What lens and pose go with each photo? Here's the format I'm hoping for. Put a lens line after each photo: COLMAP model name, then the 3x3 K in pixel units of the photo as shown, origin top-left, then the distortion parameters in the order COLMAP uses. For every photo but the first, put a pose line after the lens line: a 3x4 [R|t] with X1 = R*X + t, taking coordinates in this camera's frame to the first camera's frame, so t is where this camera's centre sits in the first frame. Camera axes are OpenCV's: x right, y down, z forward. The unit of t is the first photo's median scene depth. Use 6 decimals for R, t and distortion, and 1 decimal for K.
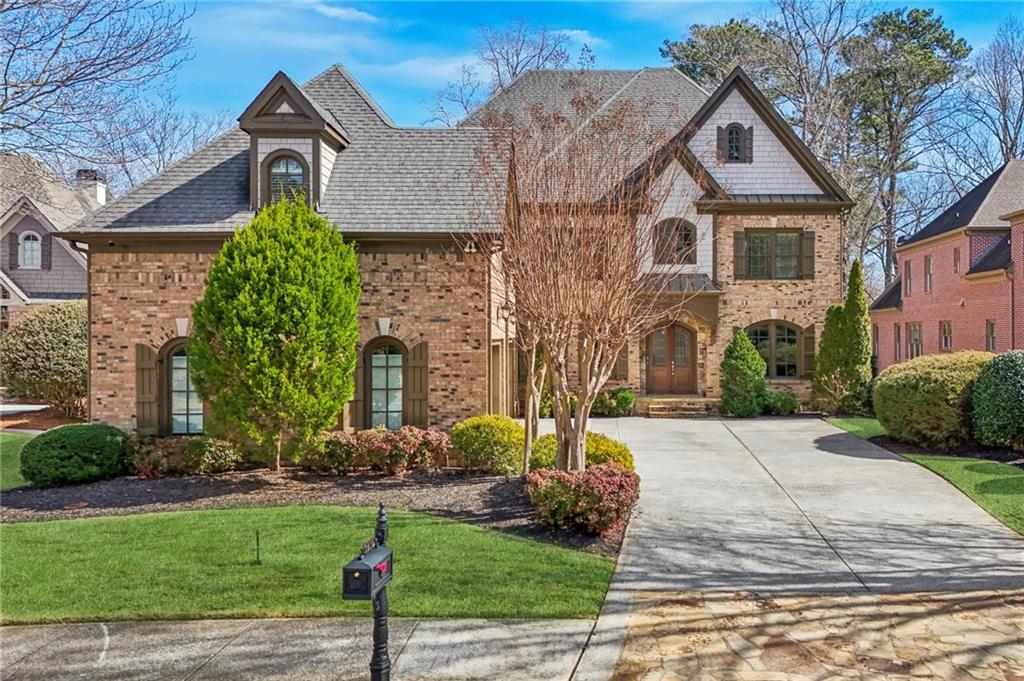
lens RADIAL K [[698.5, 0, 575.0], [0, 698.5, 340.0], [0, 0, 1]] dist [0.016901, -0.000911]
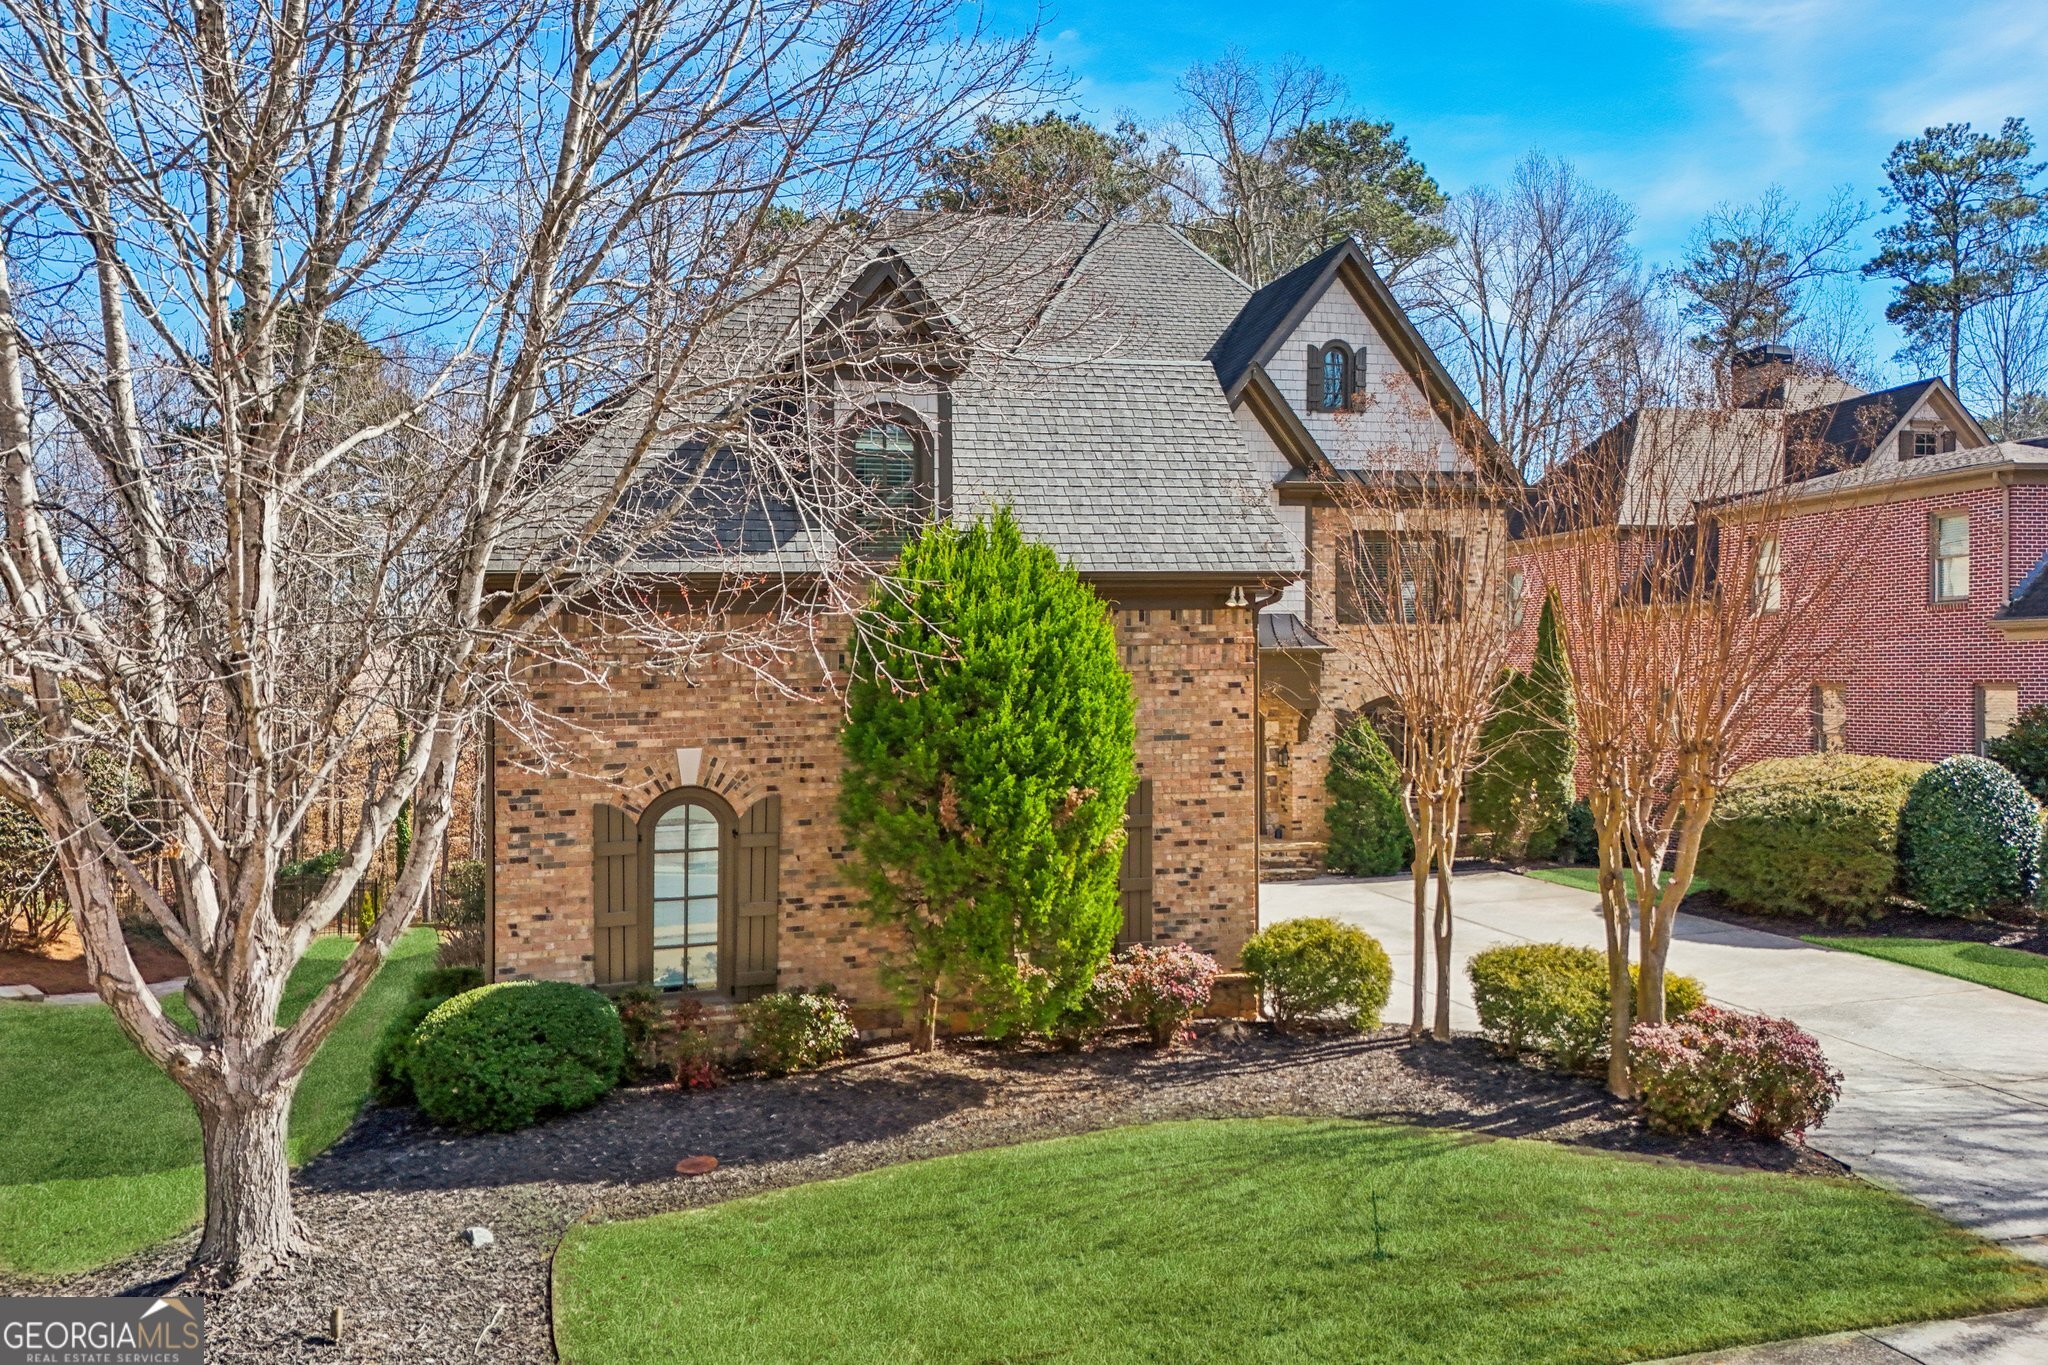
lens RADIAL K [[1340.4, 0, 1025.1], [0, 1340.4, 717.1], [0, 0, 1]] dist [0.022105, -0.000393]
pose [[0.973828, -0.020362, 0.226374, -0.458095], [0.019412, 0.999791, 0.006424, -0.045238], [-0.226458, -0.001862, 0.974019, 0.046382]]
